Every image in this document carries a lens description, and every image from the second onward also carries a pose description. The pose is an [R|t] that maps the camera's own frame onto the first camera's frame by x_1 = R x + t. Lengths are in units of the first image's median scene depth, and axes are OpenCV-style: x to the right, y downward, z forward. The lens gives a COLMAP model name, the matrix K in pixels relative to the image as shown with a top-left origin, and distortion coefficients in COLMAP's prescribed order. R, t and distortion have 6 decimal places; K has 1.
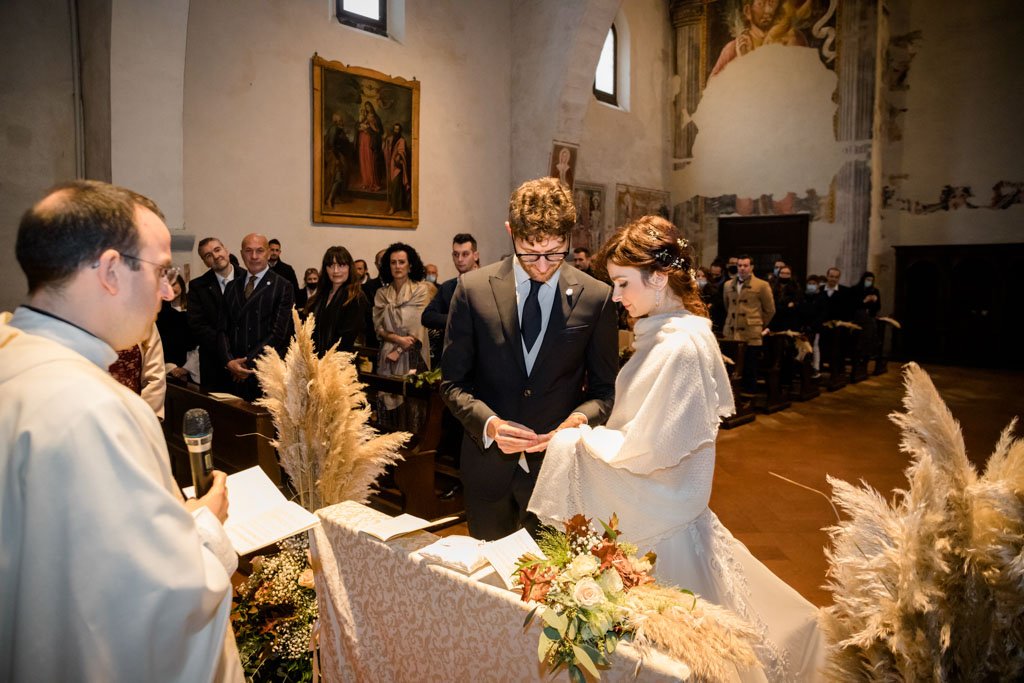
lens RADIAL K [[698.6, 0, 512.0], [0, 698.6, 341.5], [0, 0, 1]] dist [-0.108639, 0.091827]
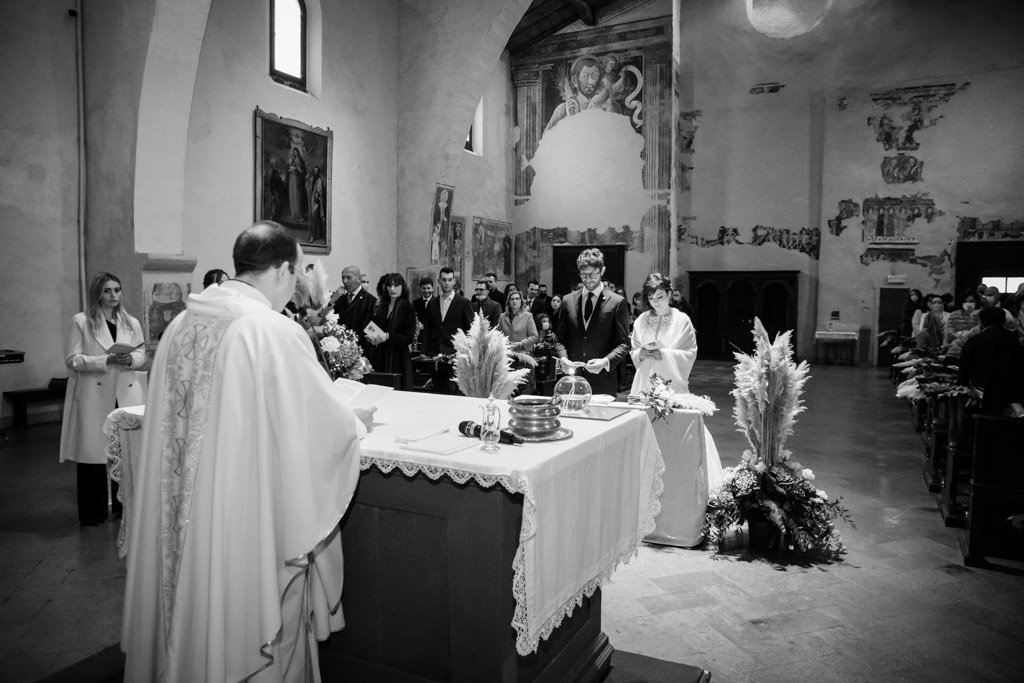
lens RADIAL K [[698.6, 0, 512.0], [0, 698.6, 341.5], [0, 0, 1]] dist [-0.108639, 0.091827]
pose [[0.959119, -0.014571, 0.282629, -0.137858], [0.021712, 0.999519, -0.022151, 0.016438], [-0.282170, 0.027382, 0.958973, -0.175158]]
